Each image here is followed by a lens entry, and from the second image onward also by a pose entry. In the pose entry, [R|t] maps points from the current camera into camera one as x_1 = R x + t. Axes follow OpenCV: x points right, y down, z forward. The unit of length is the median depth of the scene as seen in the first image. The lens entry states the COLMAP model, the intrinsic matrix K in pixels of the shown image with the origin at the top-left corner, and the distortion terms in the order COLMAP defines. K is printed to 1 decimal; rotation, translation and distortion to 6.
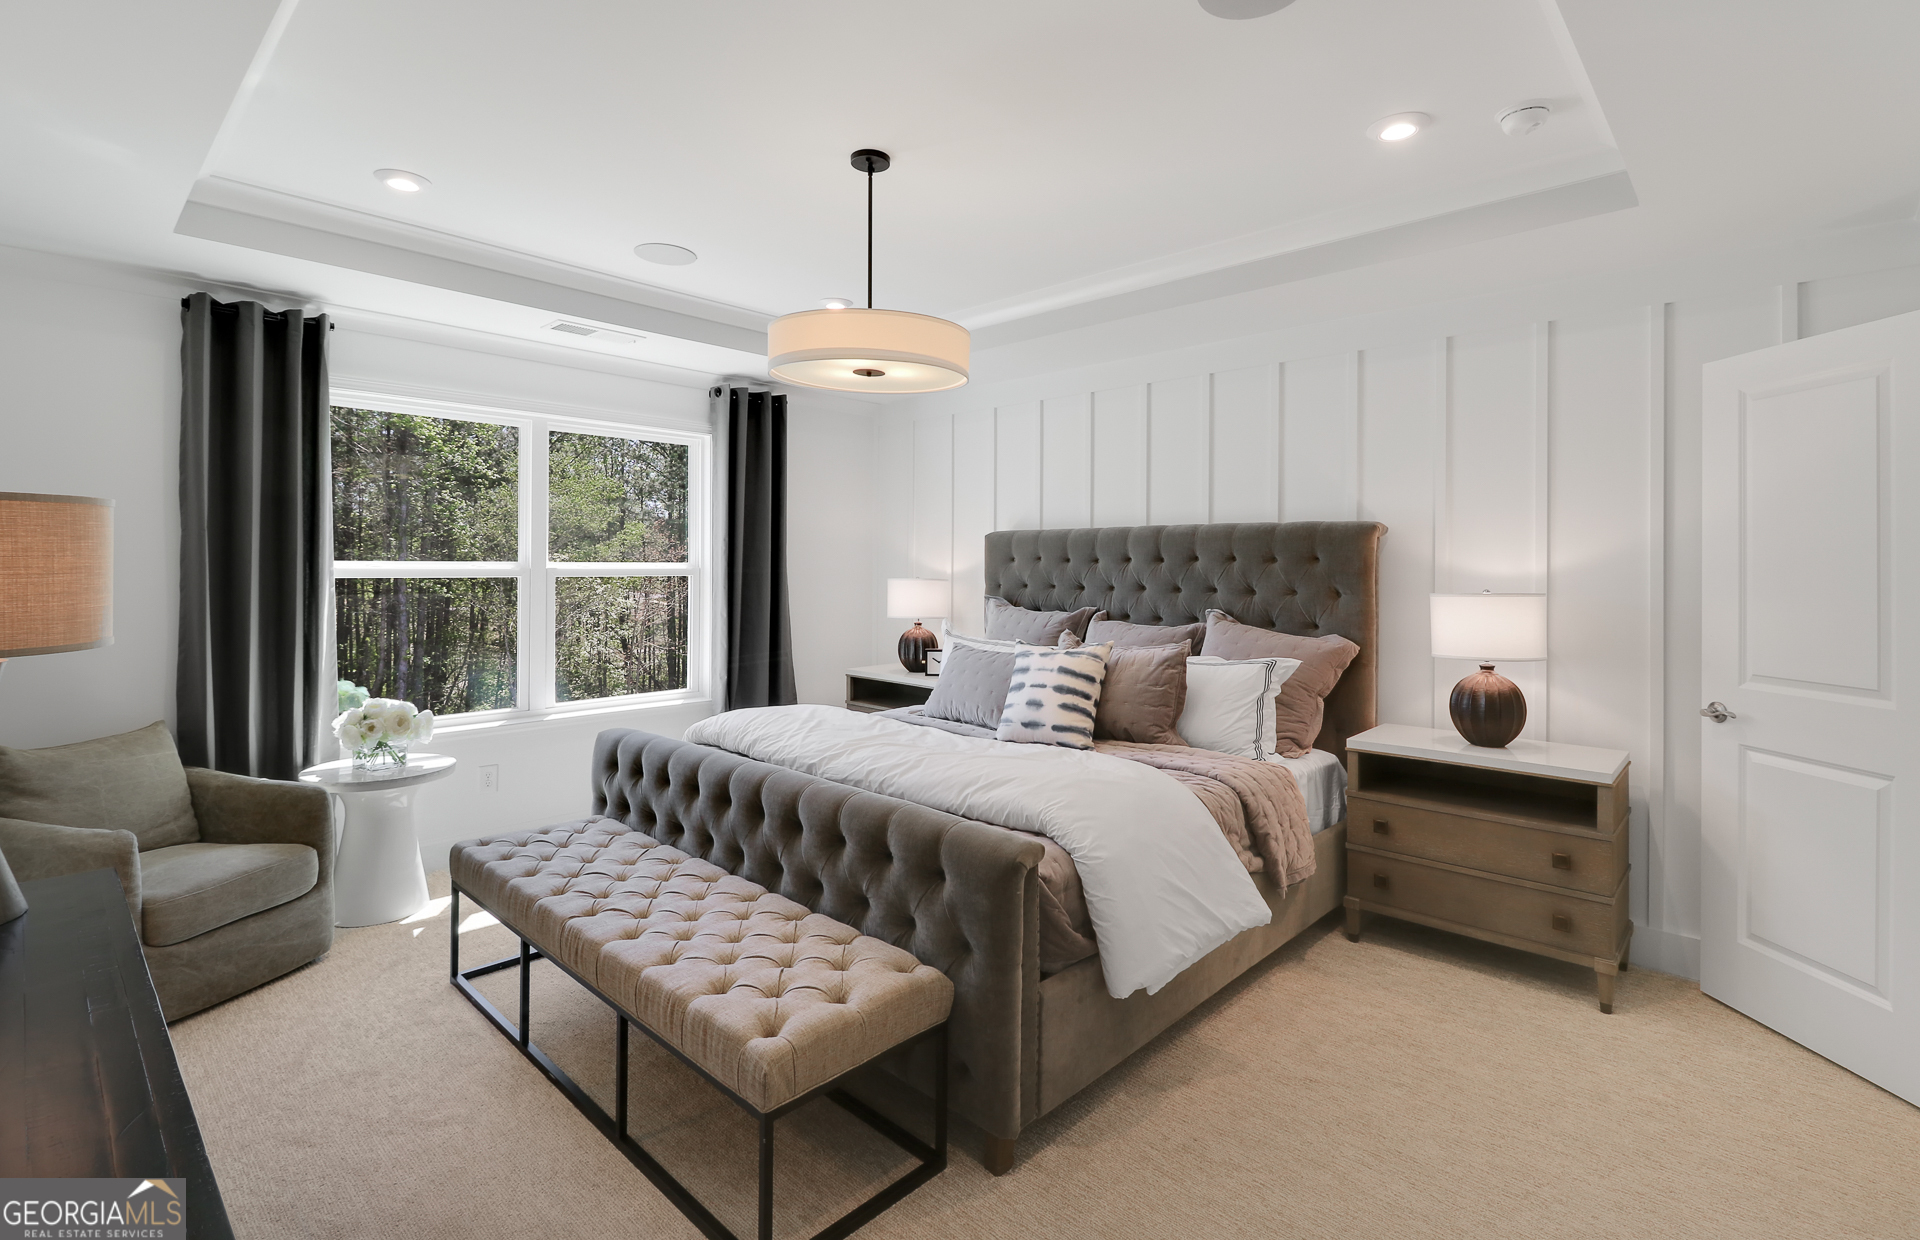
lens RADIAL K [[898.7, 0, 970.5], [0, 898.7, 571.7], [0, 0, 1]] dist [0.000166, -0.000573]
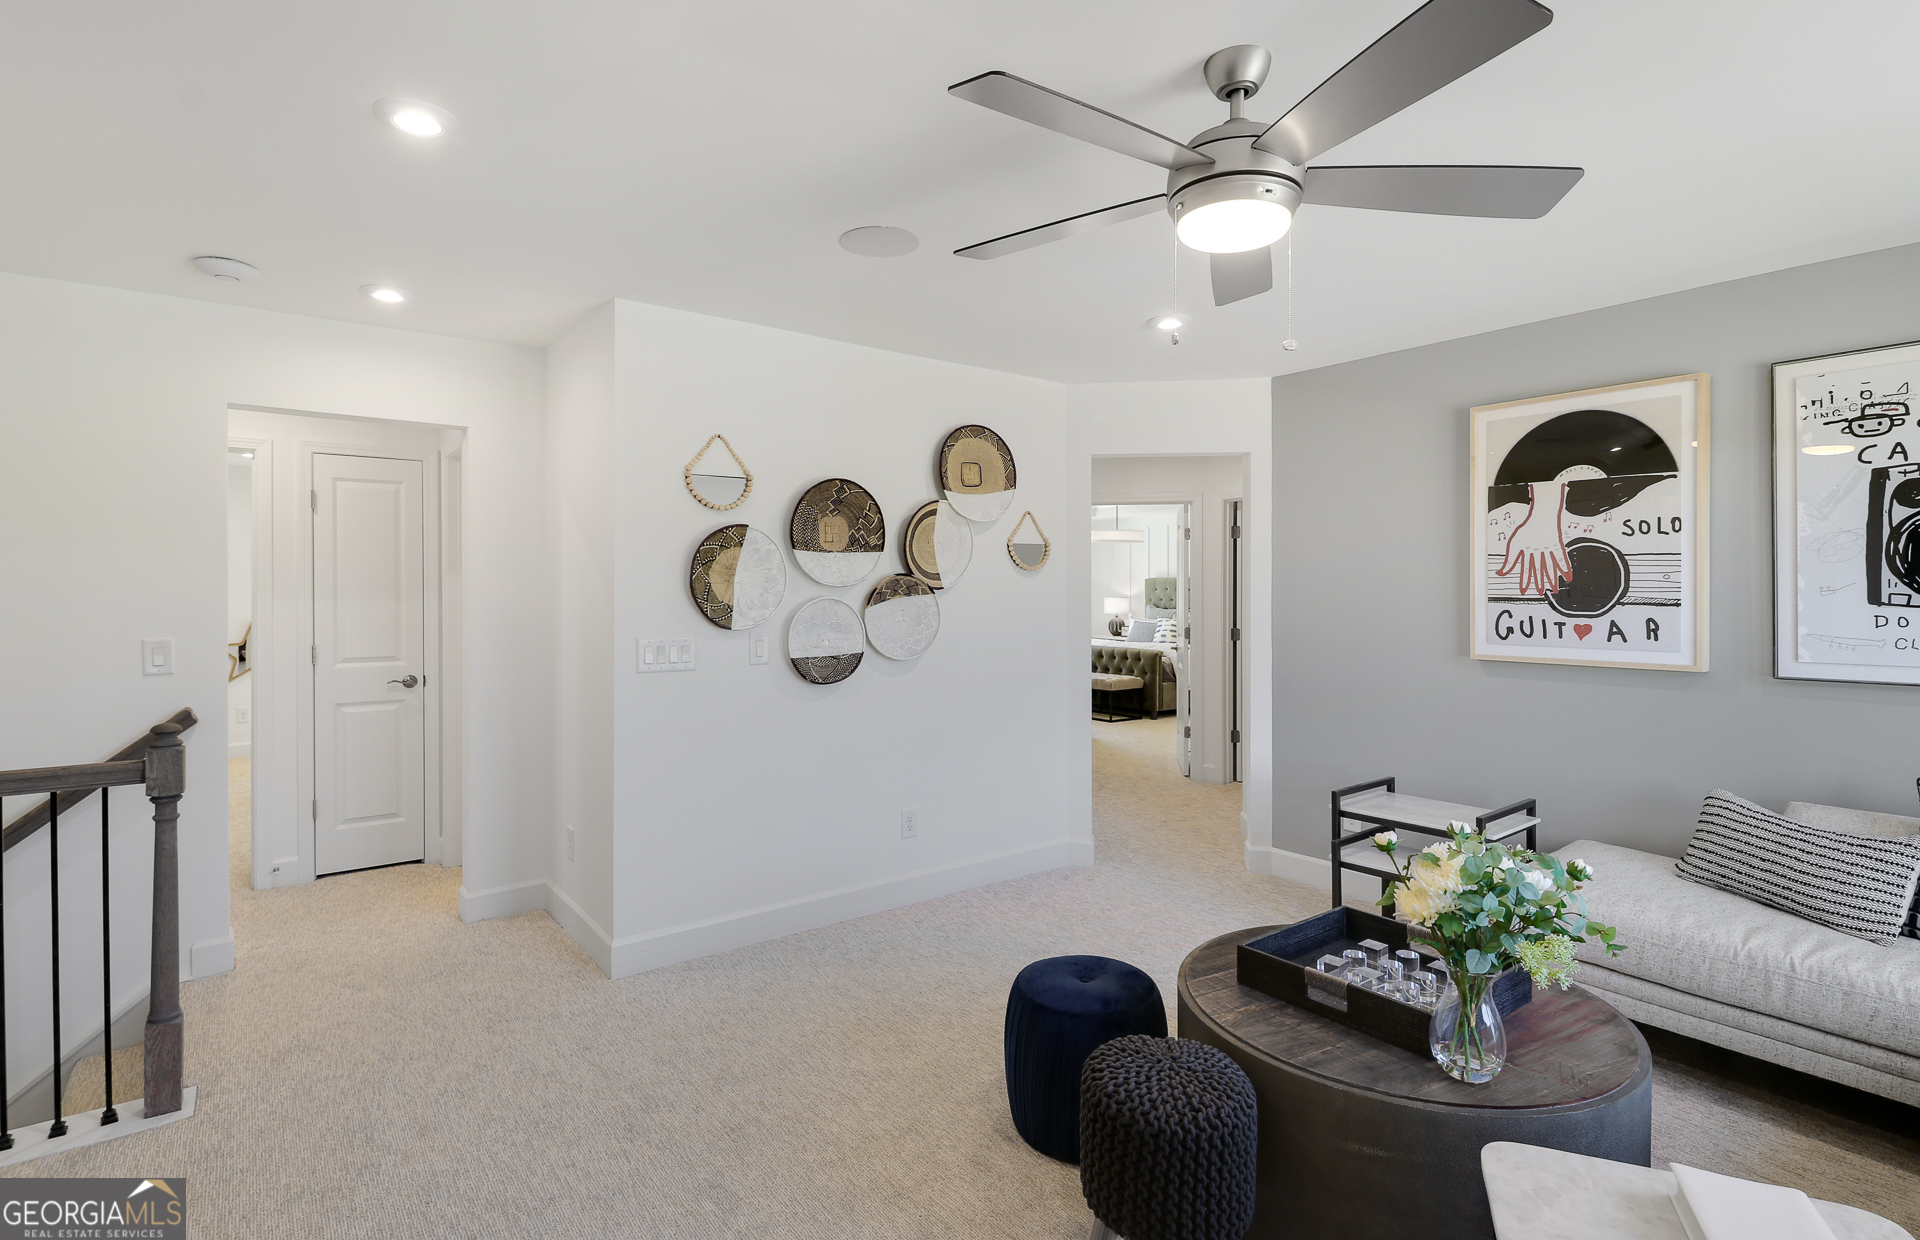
lens RADIAL K [[898.7, 0, 970.5], [0, 898.7, 571.7], [0, 0, 1]] dist [0.000166, -0.000573]
pose [[0.986618, -0.015779, -0.162285, -0.079888], [0.011345, 0.999537, -0.028216, 0.004542], [0.162656, 0.025998, 0.986340, -2.170489]]
